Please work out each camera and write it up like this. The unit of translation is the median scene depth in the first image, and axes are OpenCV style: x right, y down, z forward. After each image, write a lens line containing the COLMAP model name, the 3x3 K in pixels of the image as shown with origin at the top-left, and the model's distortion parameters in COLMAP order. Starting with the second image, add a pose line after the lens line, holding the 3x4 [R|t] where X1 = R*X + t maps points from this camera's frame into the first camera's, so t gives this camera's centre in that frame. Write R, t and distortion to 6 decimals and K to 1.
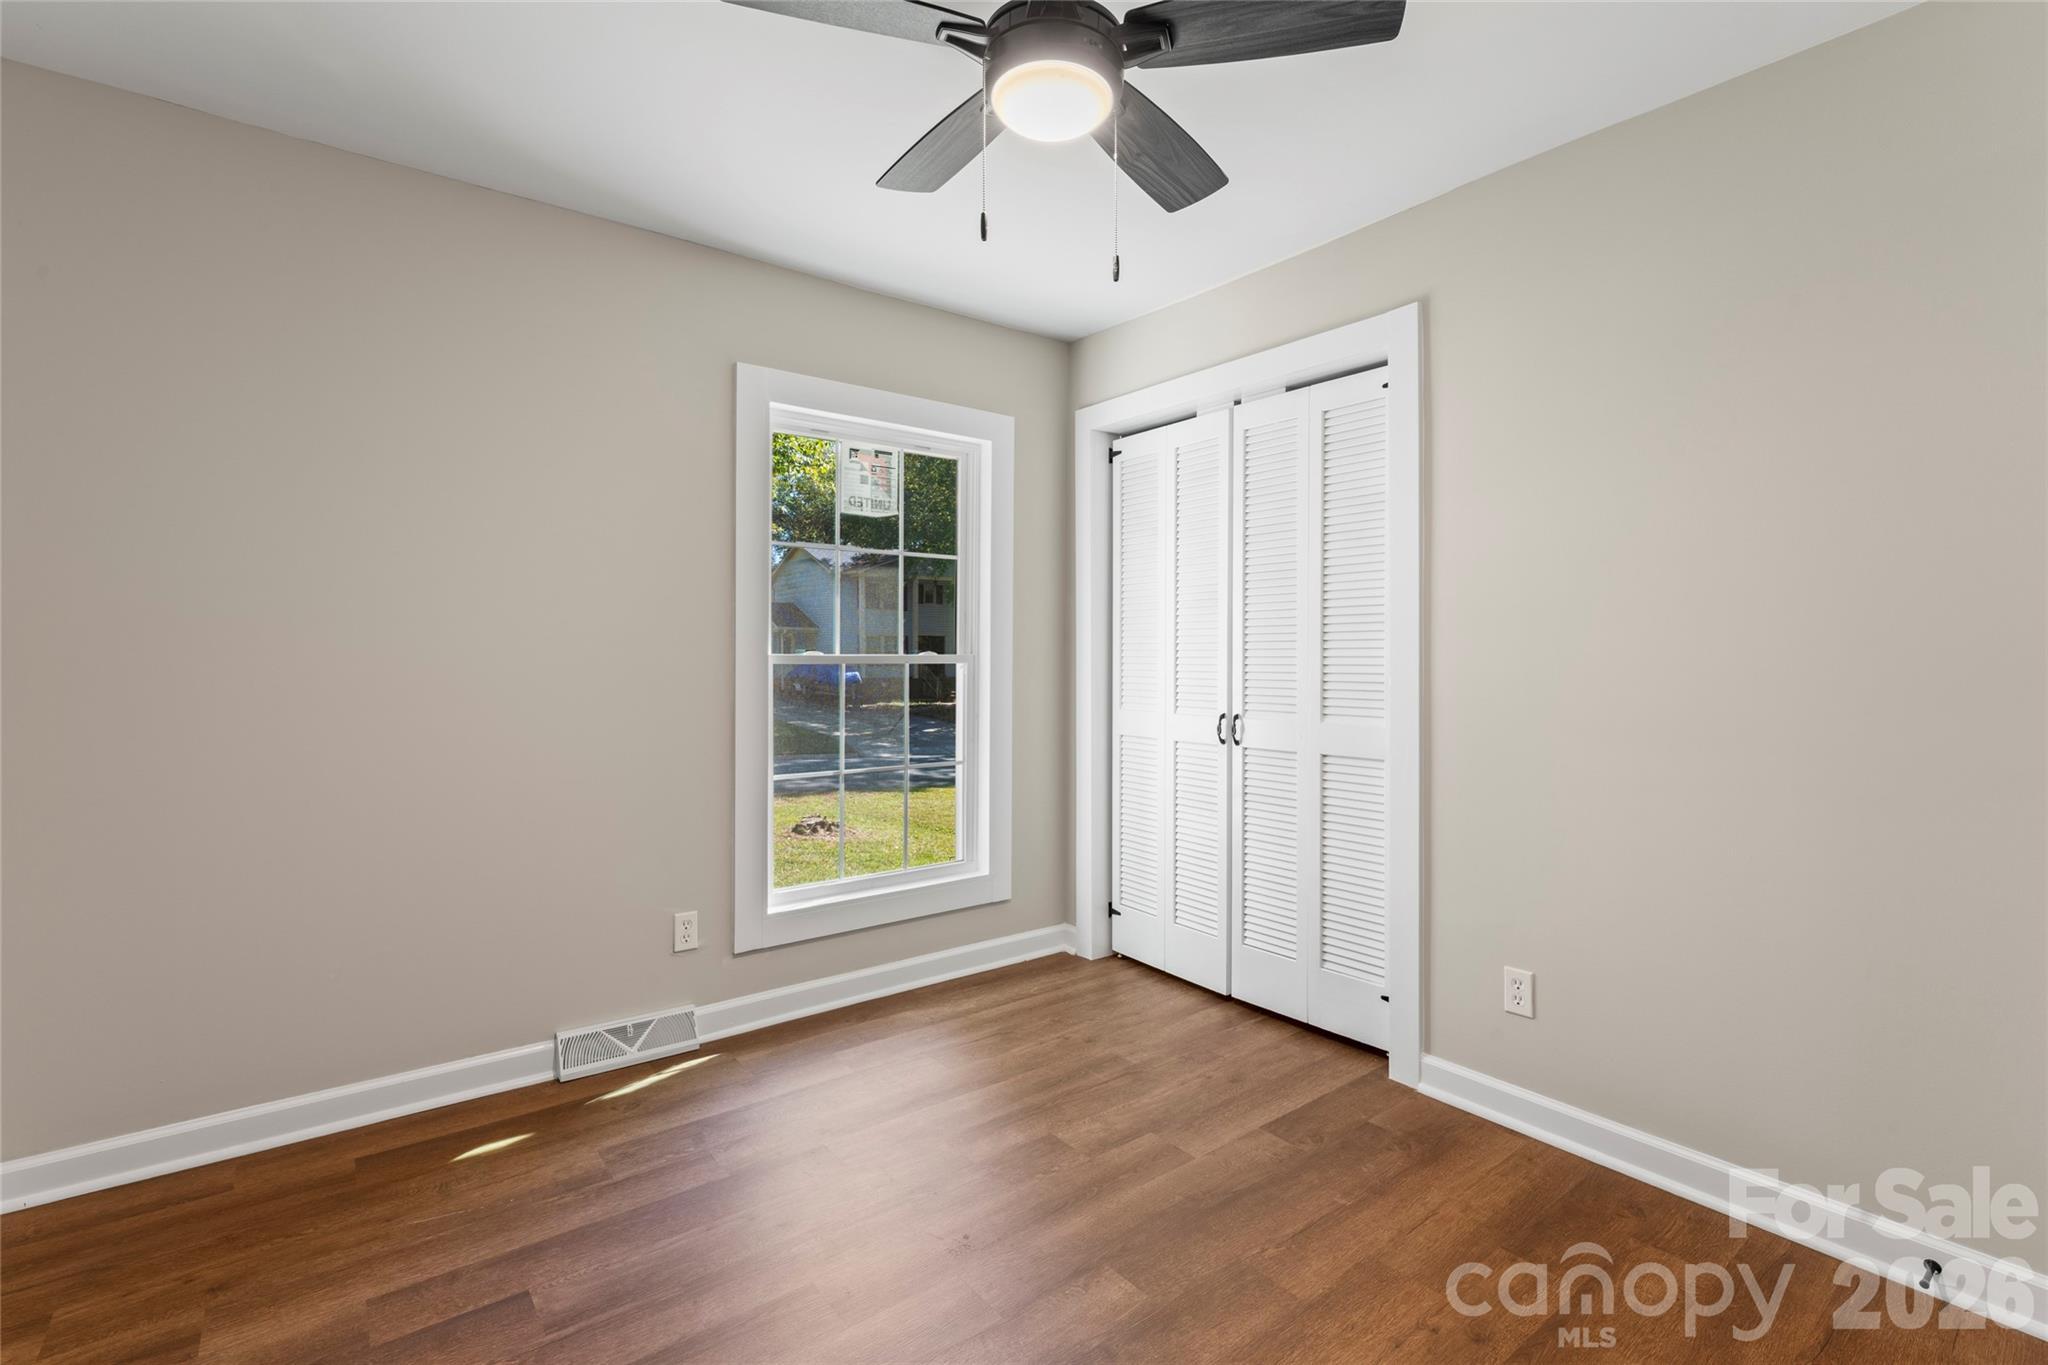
lens RADIAL K [[921.2, 0, 1026.1], [0, 921.2, 684.9], [0, 0, 1]] dist [-0.001910, 0.000821]
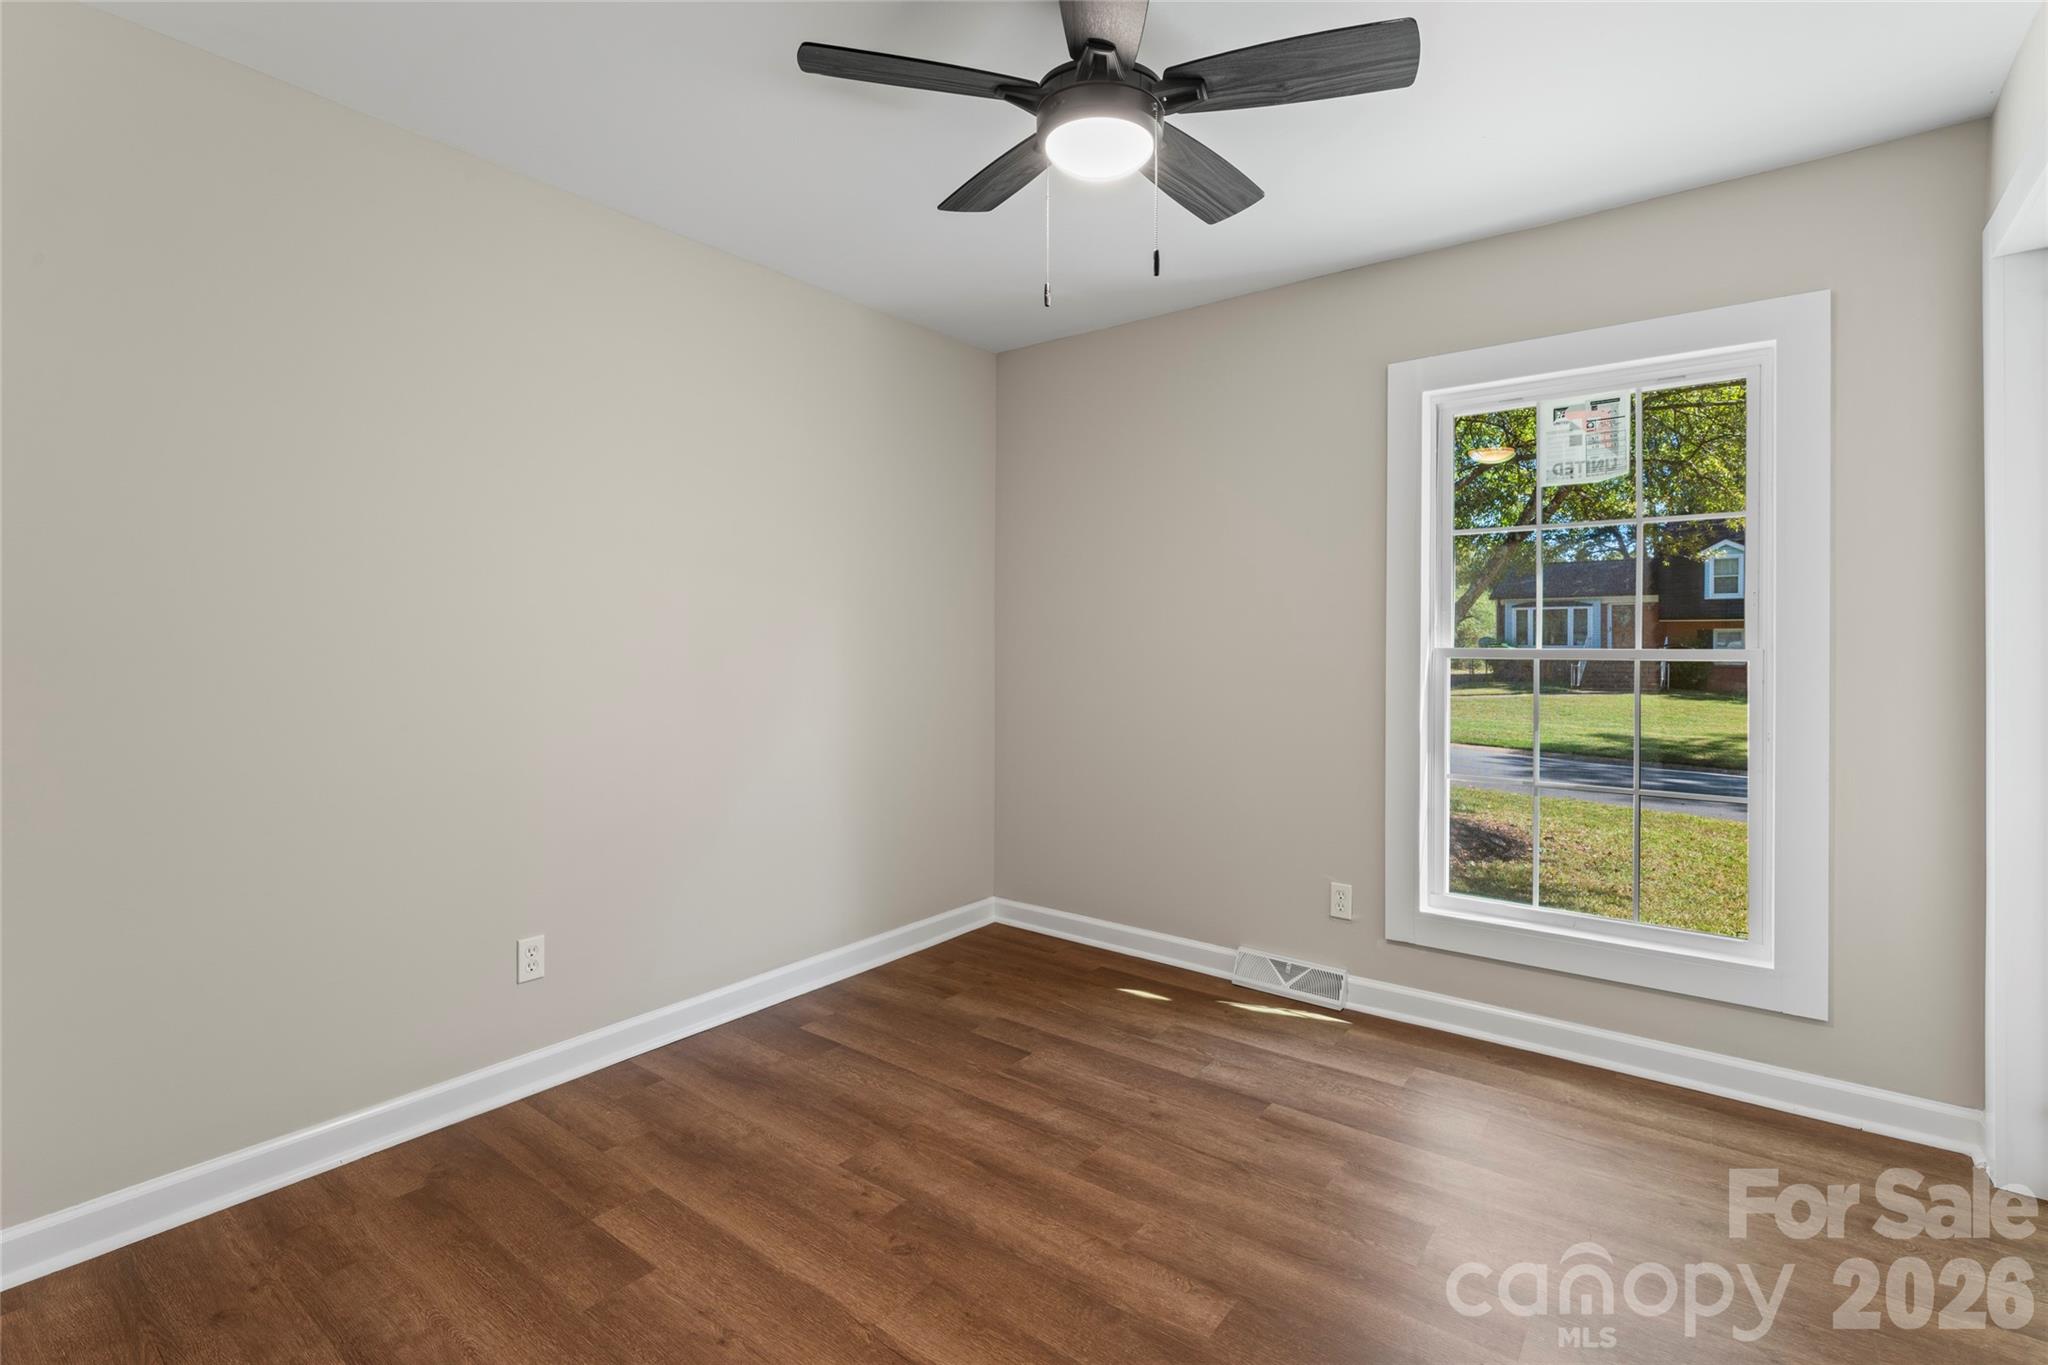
lens RADIAL K [[921.2, 0, 1016.7], [0, 921.2, 679.1], [0, 0, 1]] dist [-0.001910, 0.000821]
pose [[0.263545, 0.032384, -0.964103, 0.579312], [-0.034052, 0.999126, 0.024252, -0.009688], [0.964046, 0.026438, 0.264418, 0.333389]]
